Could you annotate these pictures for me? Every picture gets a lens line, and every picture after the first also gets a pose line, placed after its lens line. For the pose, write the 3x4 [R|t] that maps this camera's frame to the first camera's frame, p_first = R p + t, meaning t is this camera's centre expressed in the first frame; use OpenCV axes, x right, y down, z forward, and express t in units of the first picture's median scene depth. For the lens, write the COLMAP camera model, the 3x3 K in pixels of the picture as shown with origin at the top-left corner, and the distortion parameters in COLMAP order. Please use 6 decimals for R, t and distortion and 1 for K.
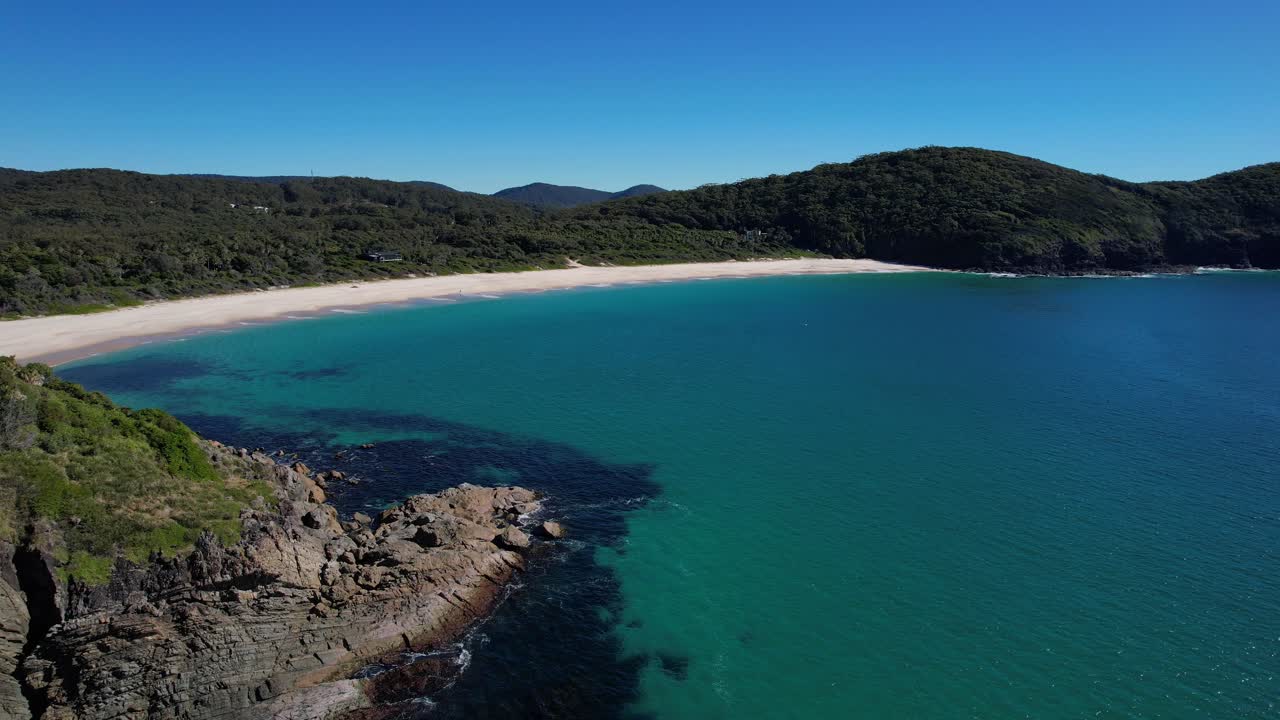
lens RADIAL K [[806.3, 0, 640.0], [0, 806.3, 360.0], [0, 0, 1]] dist [-0.083365, 0.071910]
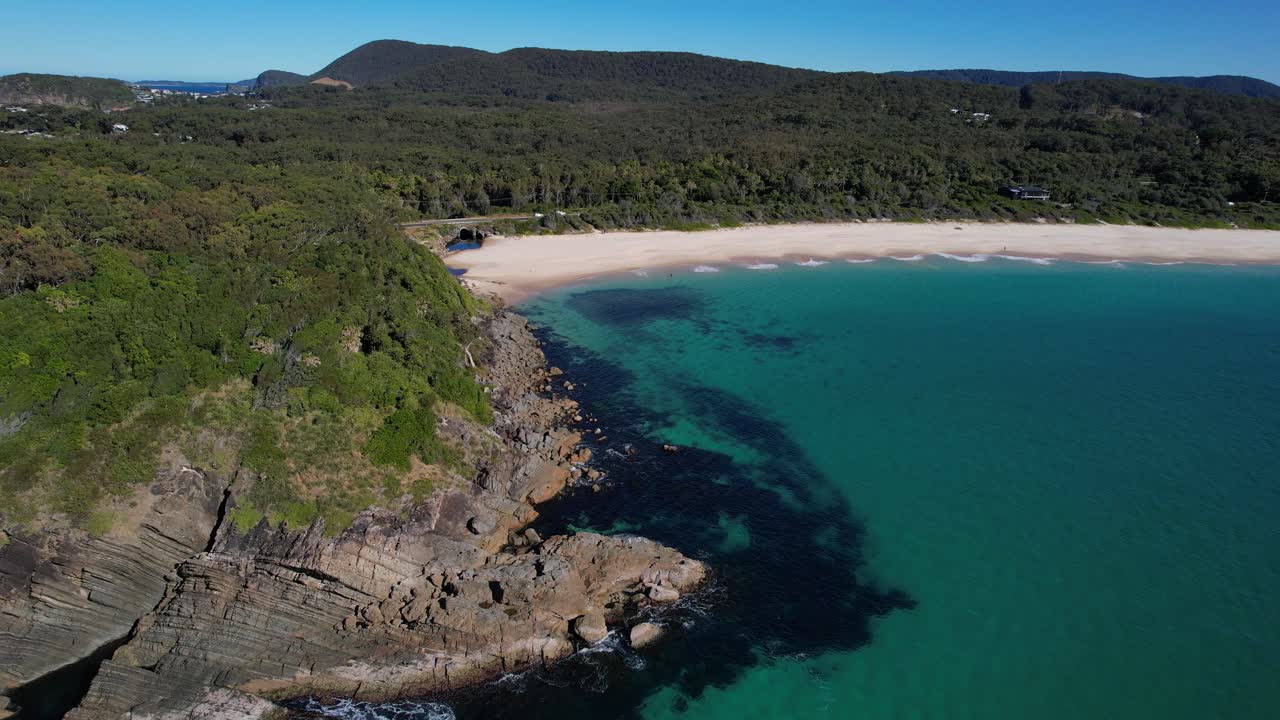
lens RADIAL K [[806.3, 0, 640.0], [0, 806.3, 360.0], [0, 0, 1]] dist [-0.083365, 0.071910]
pose [[0.644983, 0.240040, -0.725519, 0.112935], [-0.150519, 0.970693, 0.187346, -0.061157], [0.749227, -0.011630, 0.662211, 0.109099]]
